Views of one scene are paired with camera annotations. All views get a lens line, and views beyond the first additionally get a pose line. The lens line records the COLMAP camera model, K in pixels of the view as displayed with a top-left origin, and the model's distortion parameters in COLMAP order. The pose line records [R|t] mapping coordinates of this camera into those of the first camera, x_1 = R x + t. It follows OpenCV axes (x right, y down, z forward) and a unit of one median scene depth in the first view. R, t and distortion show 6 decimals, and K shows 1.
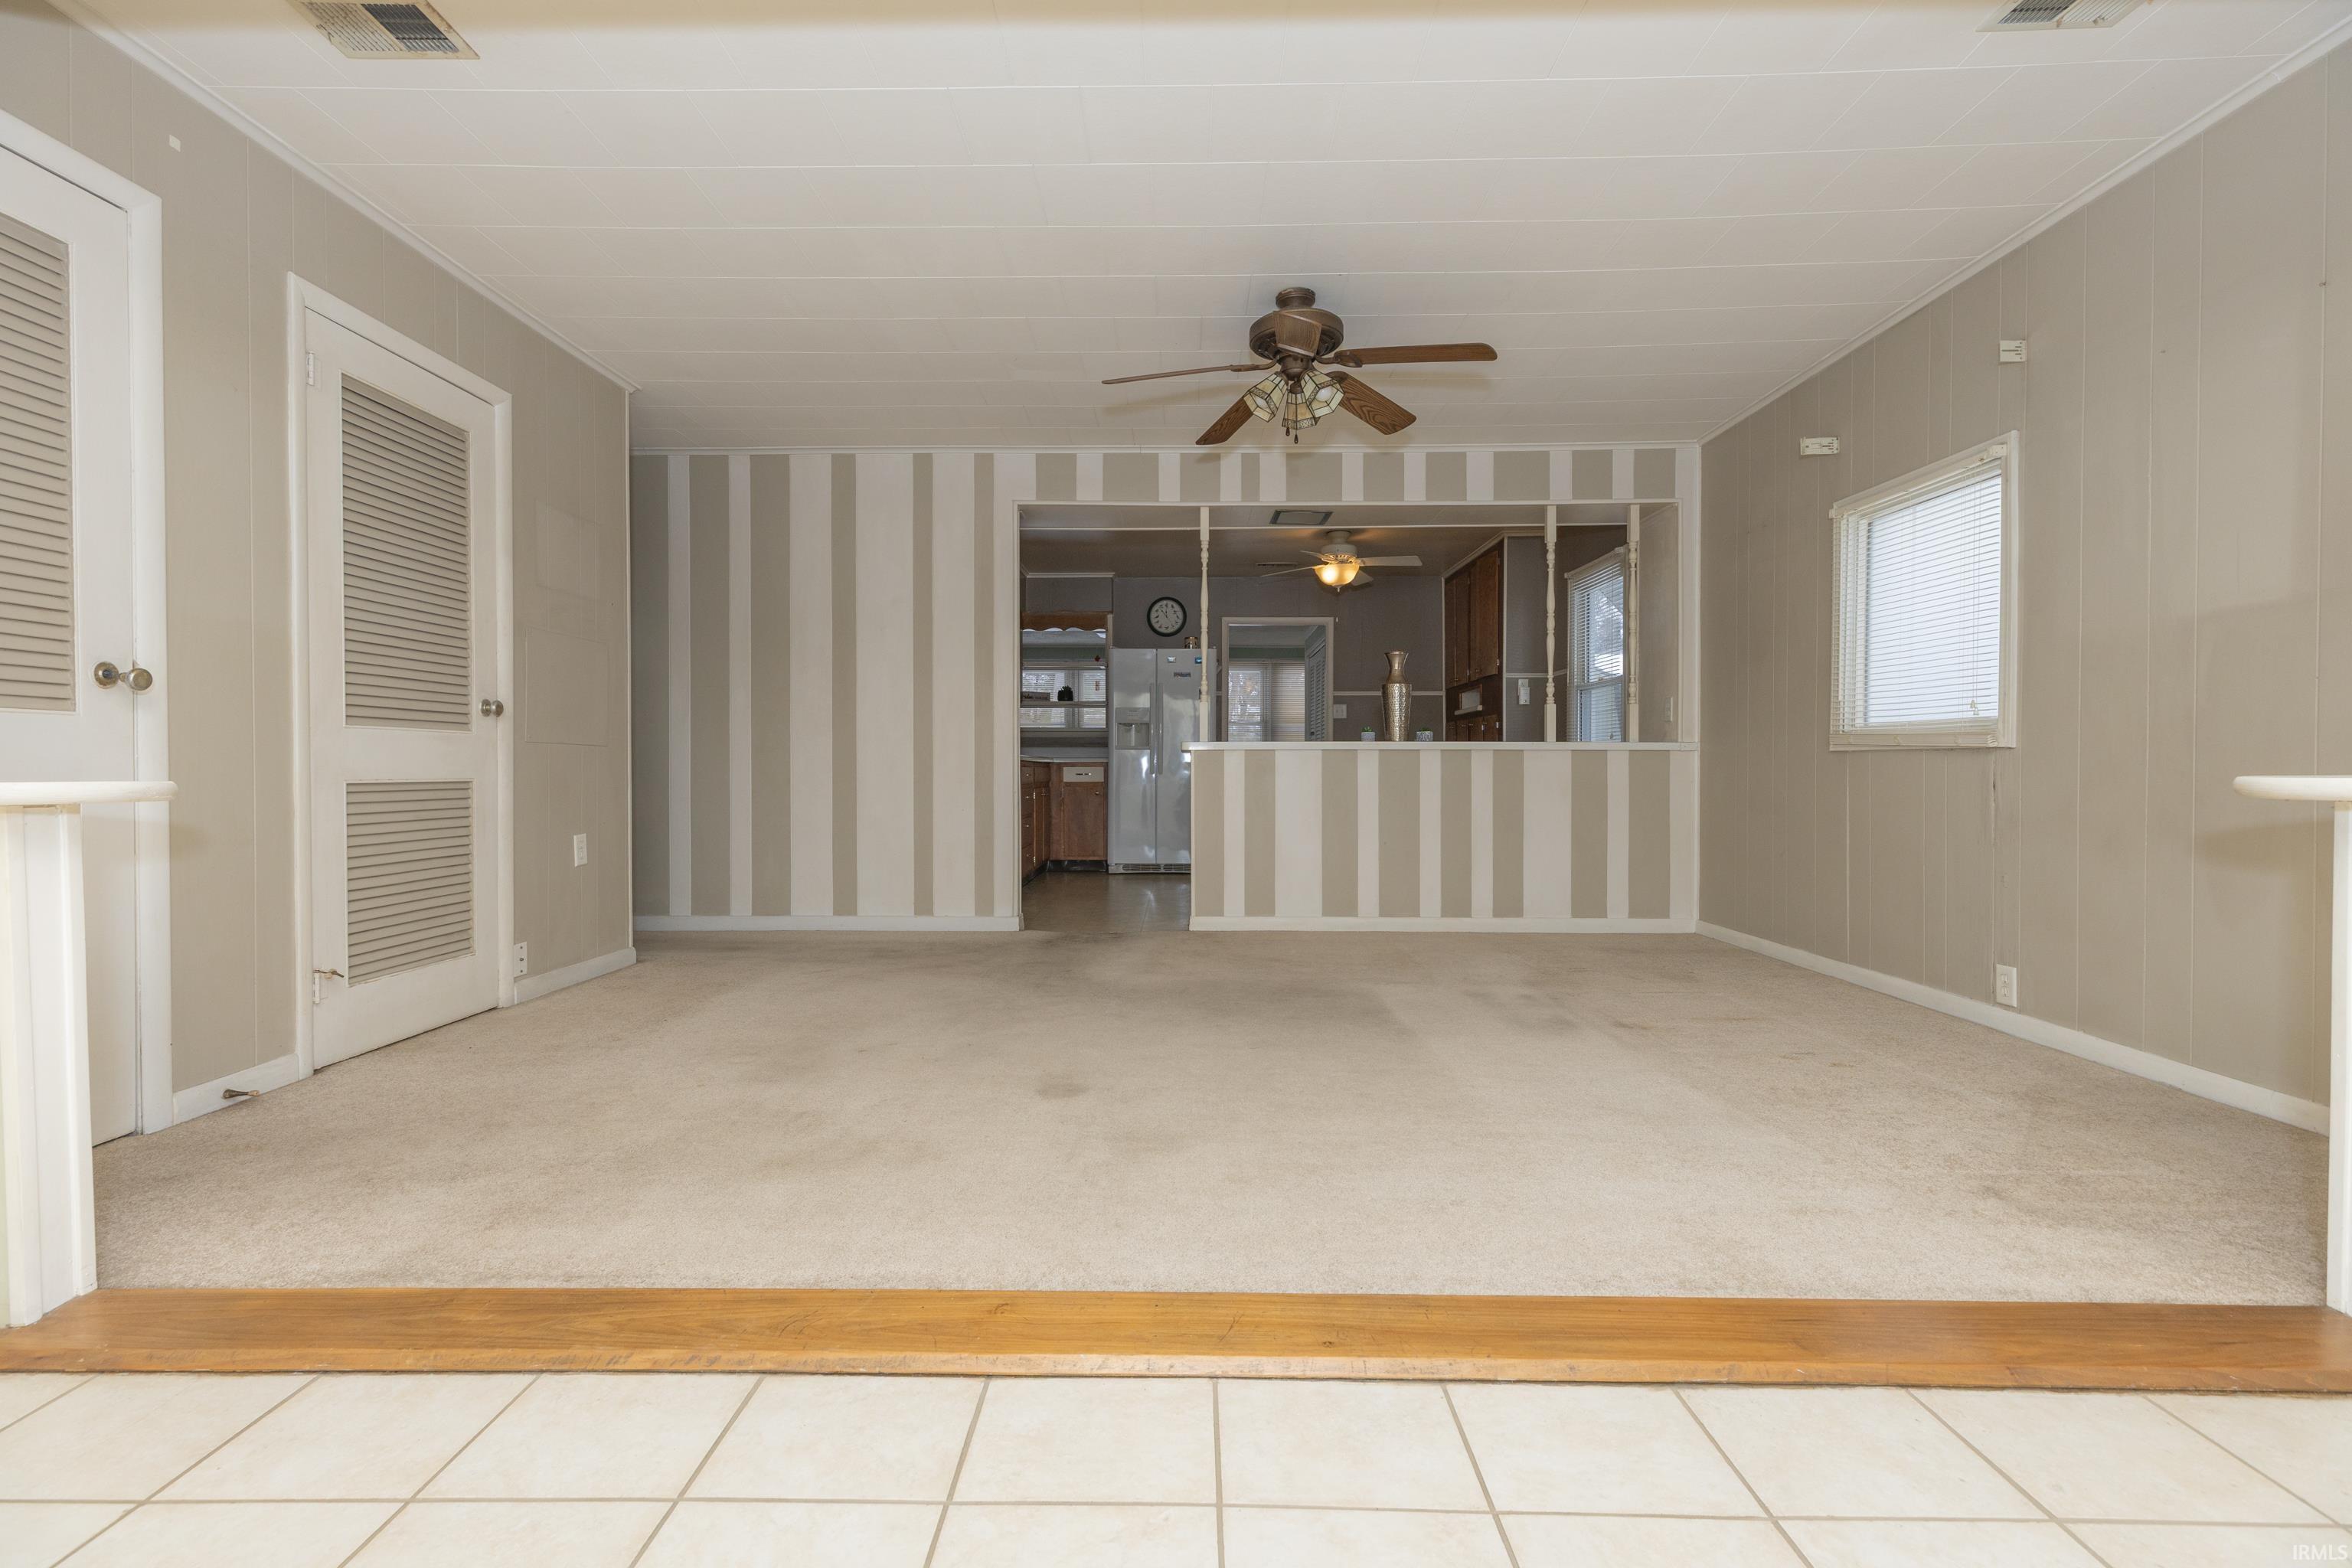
lens RADIAL K [[1050.4, 0, 1168.0], [0, 1050.4, 781.3], [0, 0, 1]] dist [0.006717, 0.000174]
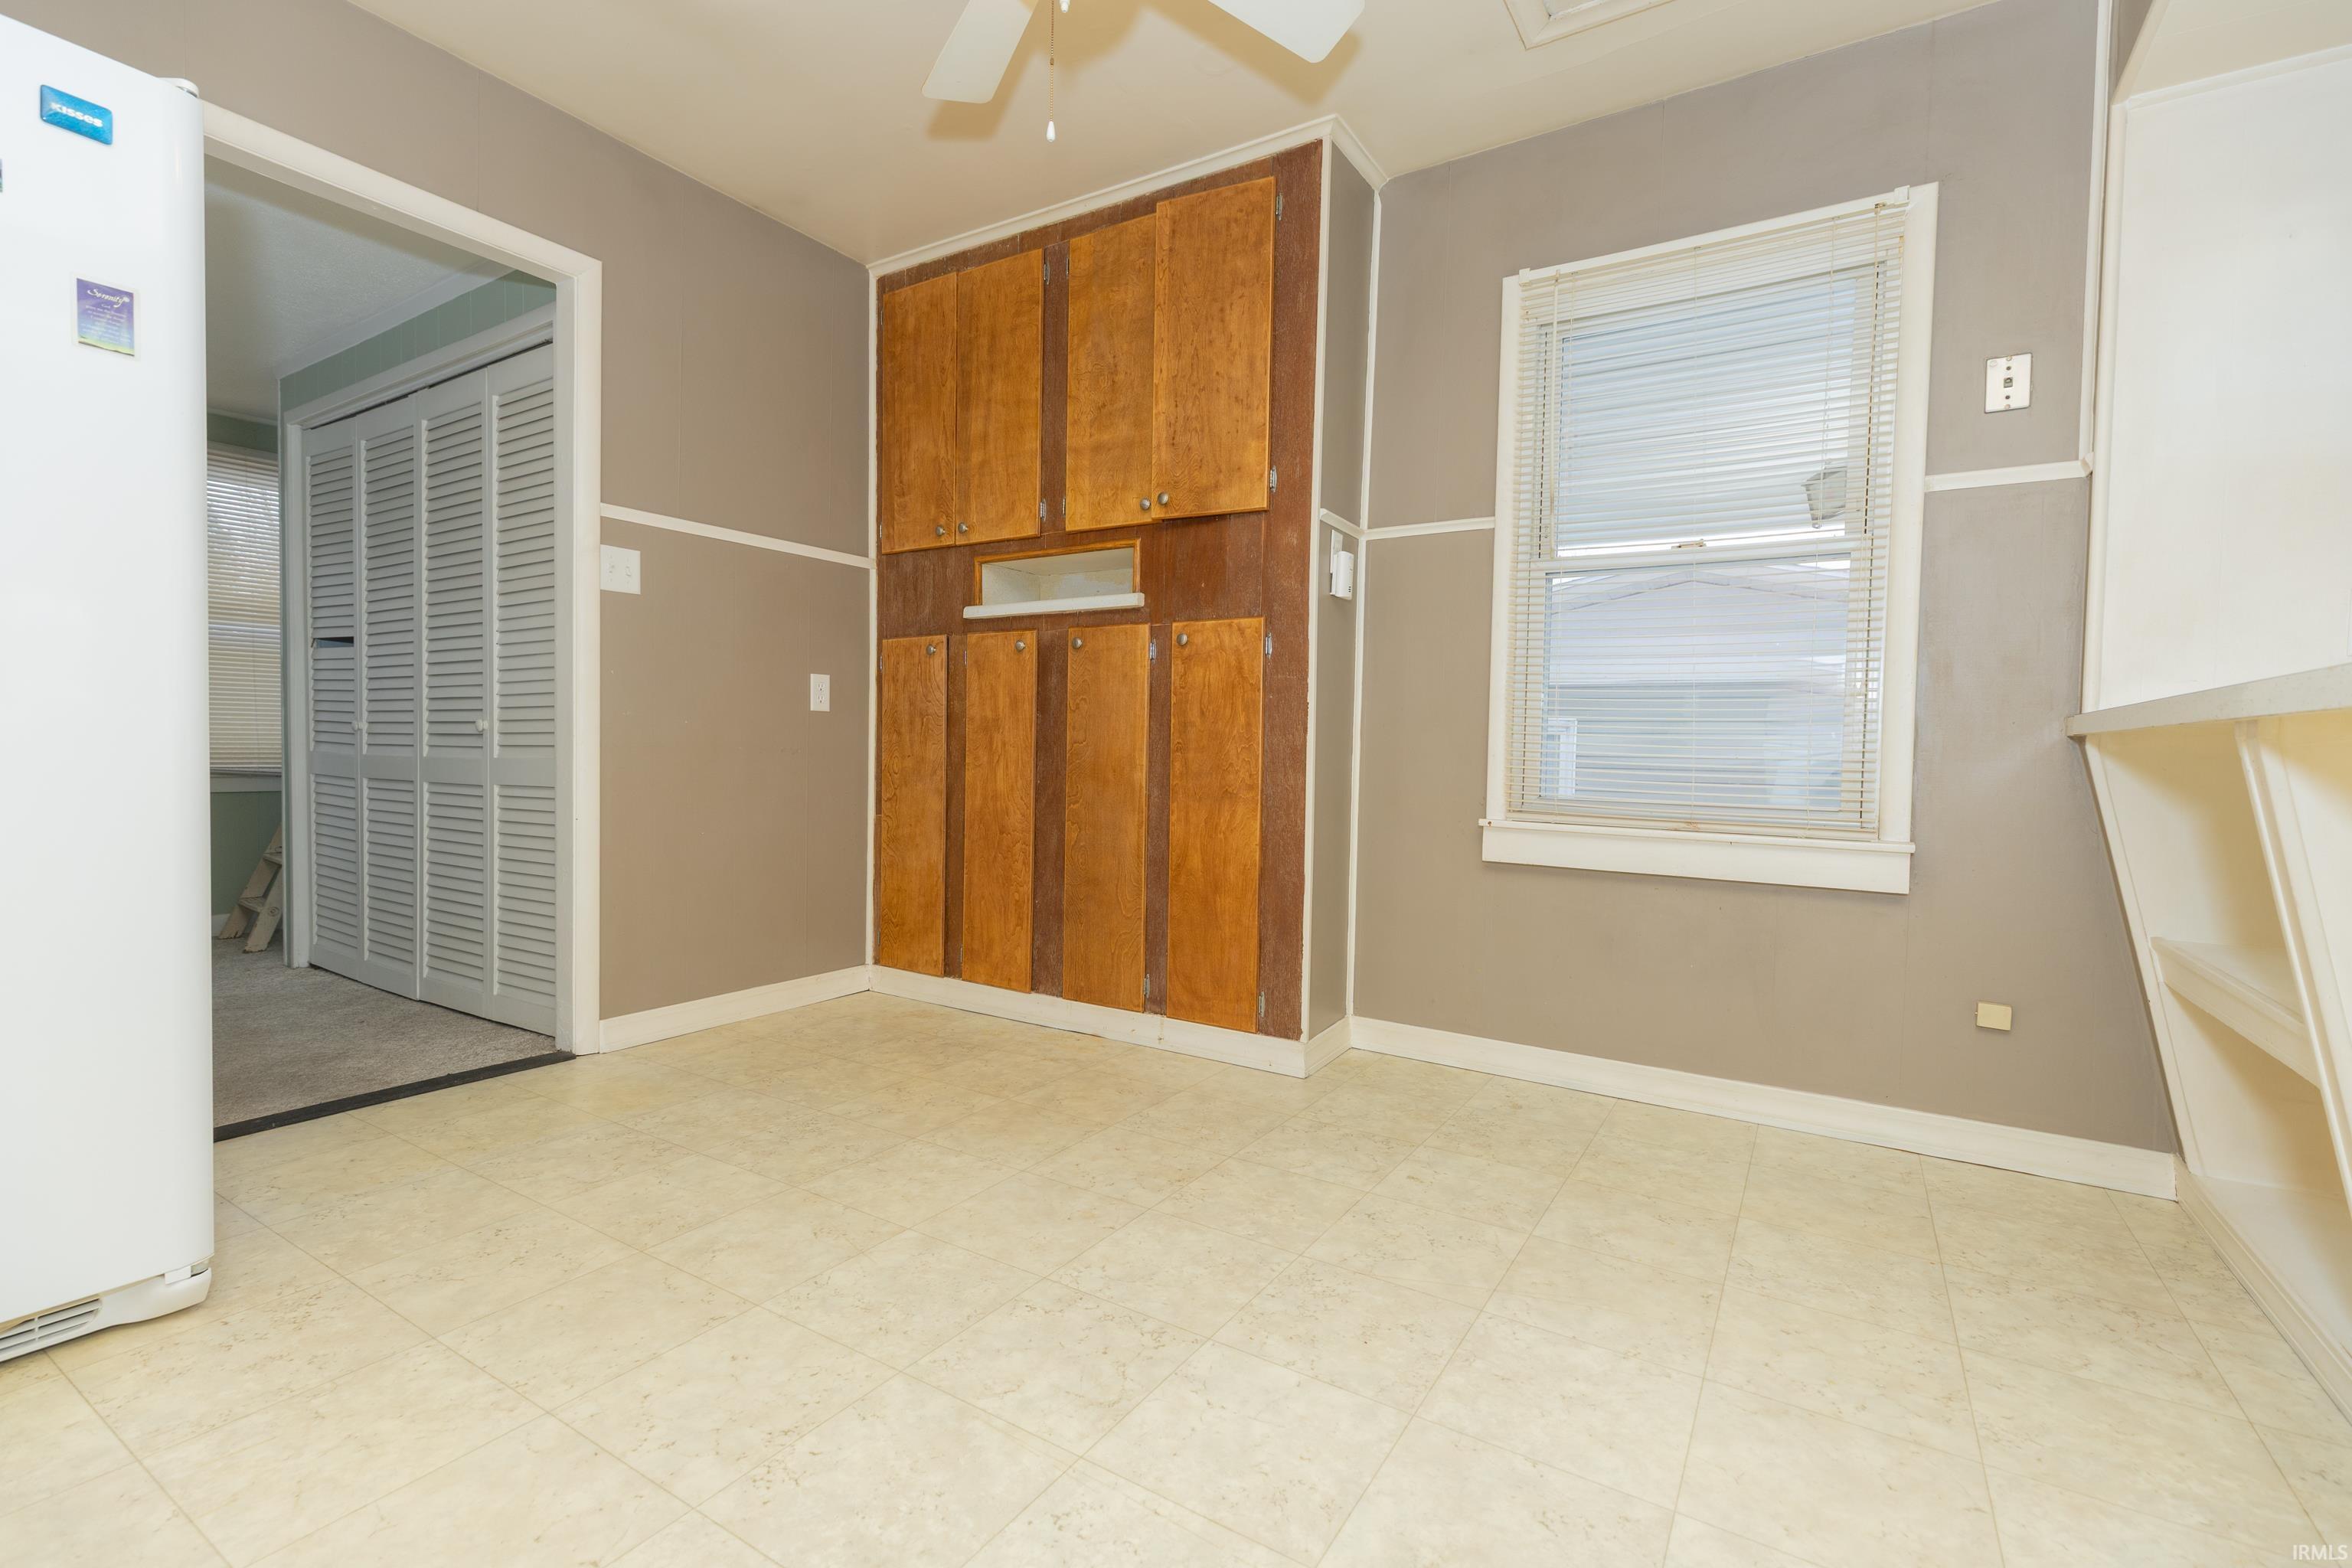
lens RADIAL K [[1050.4, 0, 1168.0], [0, 1050.4, 781.3], [0, 0, 1]] dist [0.006717, 0.000174]
pose [[0.531609, -0.016584, 0.846827, -0.034946], [-0.006874, 0.999691, 0.023893, -0.019222], [-0.846962, -0.018522, 0.531331, 1.195946]]
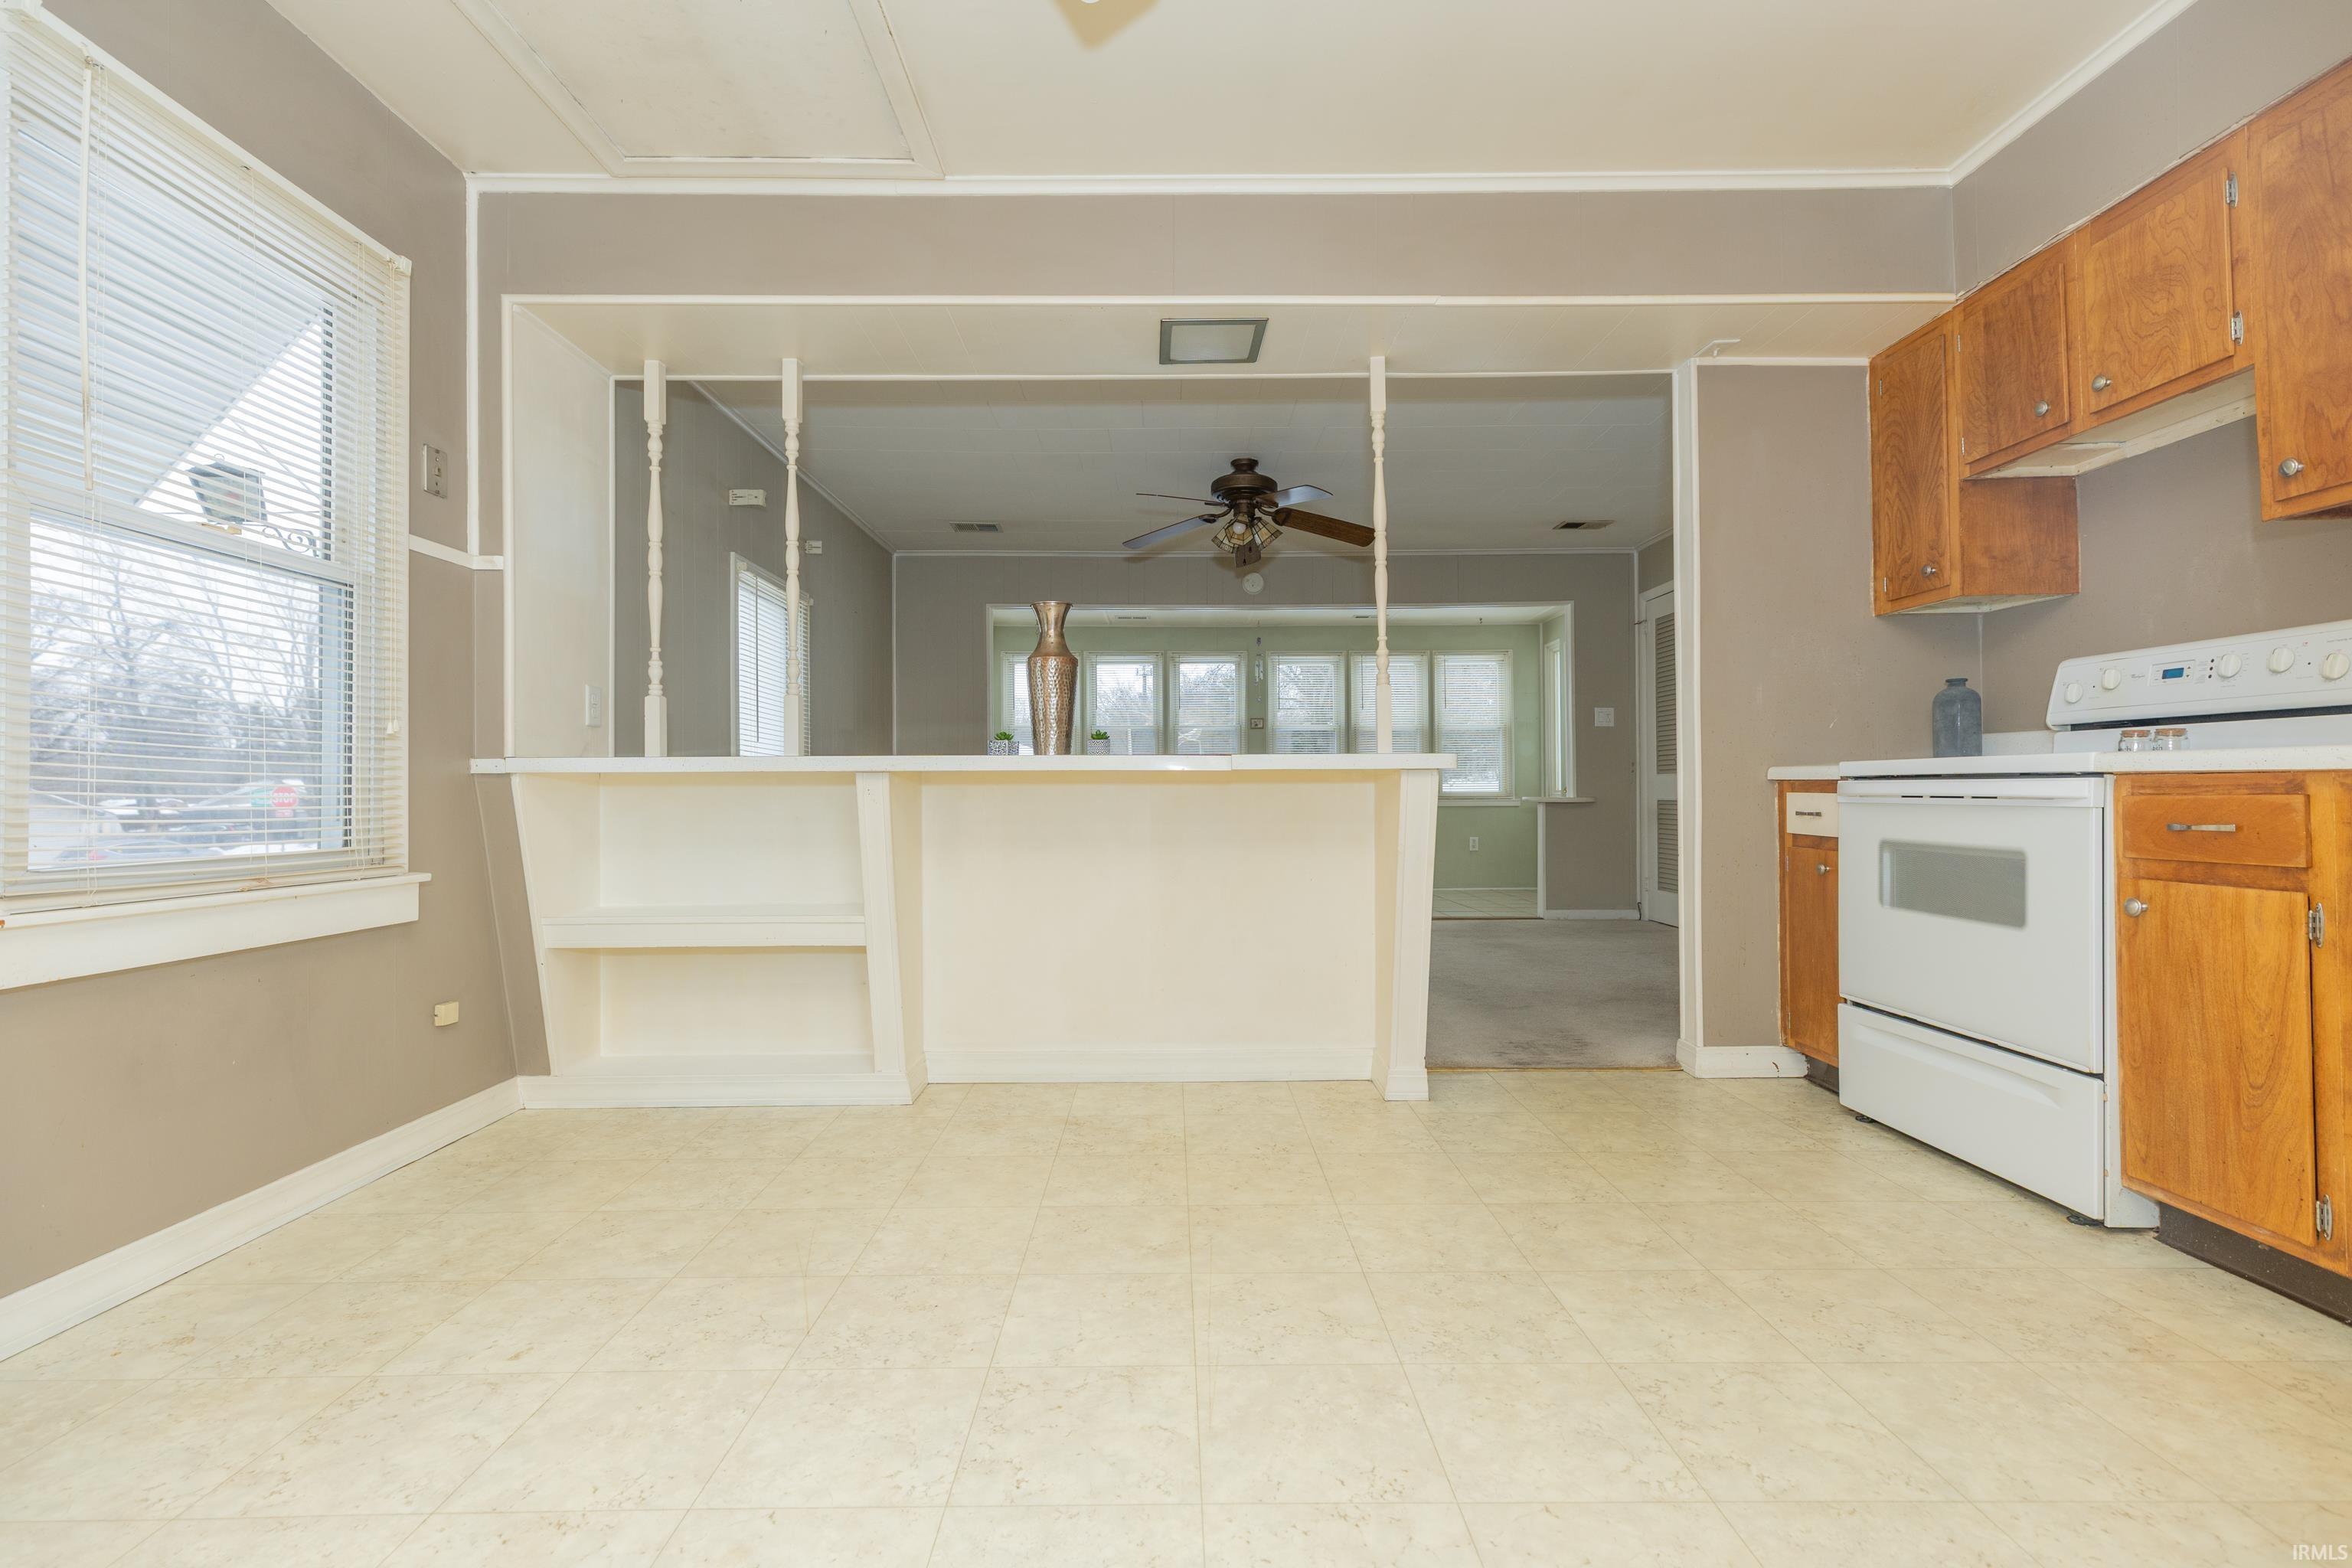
lens RADIAL K [[1050.4, 0, 1168.0], [0, 1050.4, 781.3], [0, 0, 1]] dist [0.006717, 0.000174]
pose [[-0.999948, 0.005863, -0.008344, 0.151098], [0.005845, 0.999981, 0.002117, -0.025085], [0.008356, 0.002068, -0.999963, 1.605810]]
